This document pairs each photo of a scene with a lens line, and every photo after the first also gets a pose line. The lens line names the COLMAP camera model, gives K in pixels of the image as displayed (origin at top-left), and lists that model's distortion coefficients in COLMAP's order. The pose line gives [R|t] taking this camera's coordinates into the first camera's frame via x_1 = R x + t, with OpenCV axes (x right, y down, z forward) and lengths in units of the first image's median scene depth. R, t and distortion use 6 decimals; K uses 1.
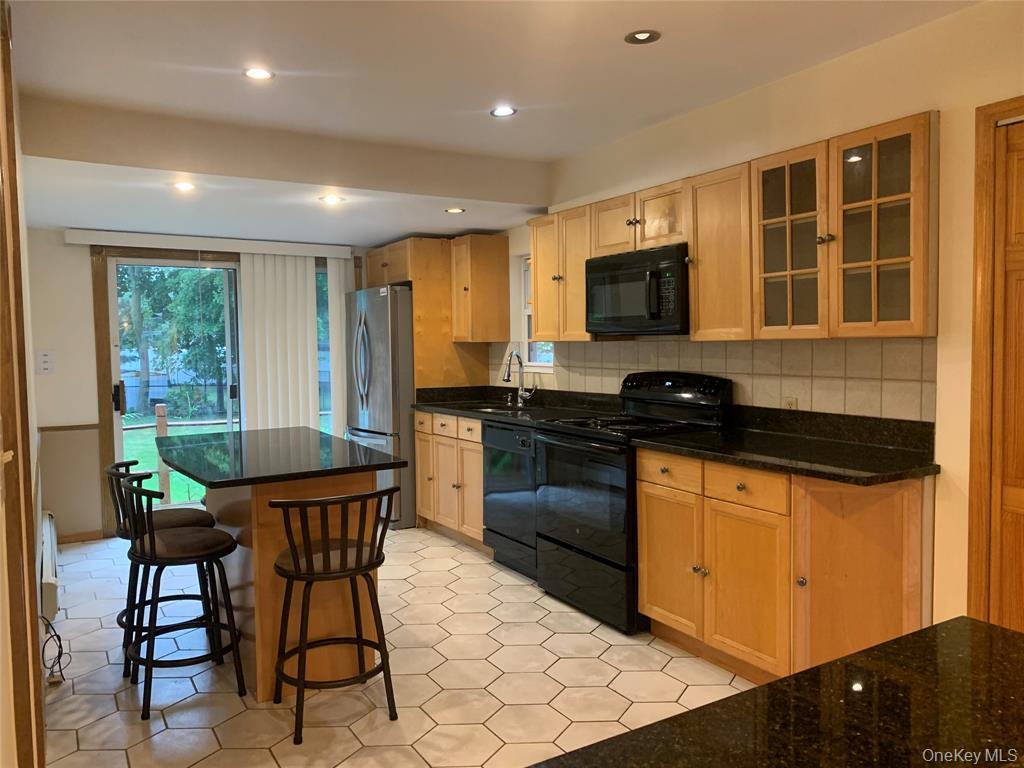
lens RADIAL K [[796.8, 0, 512.0], [0, 796.8, 384.0], [0, 0, 1]] dist [0.104293, -0.100563]
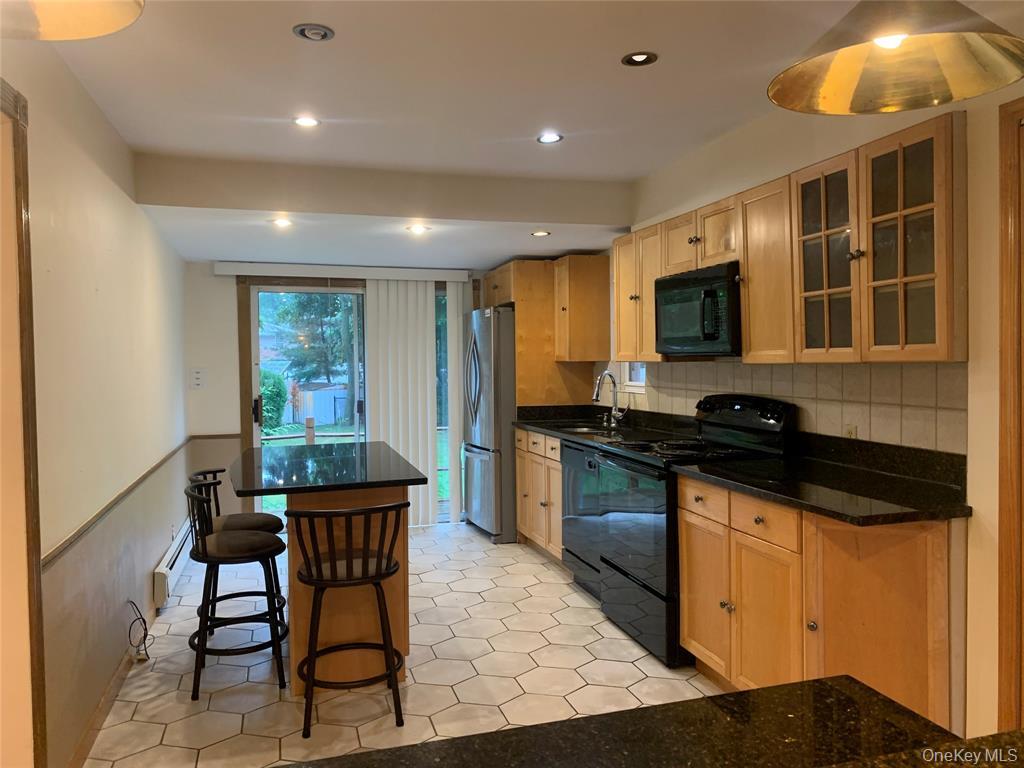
lens RADIAL K [[796.8, 0, 512.0], [0, 796.8, 384.0], [0, 0, 1]] dist [0.104293, -0.100563]
pose [[0.968802, 0.009757, -0.247643, 0.197458], [-0.014450, 0.999749, -0.017138, -0.008958], [0.247414, 0.020181, 0.968700, 0.010147]]
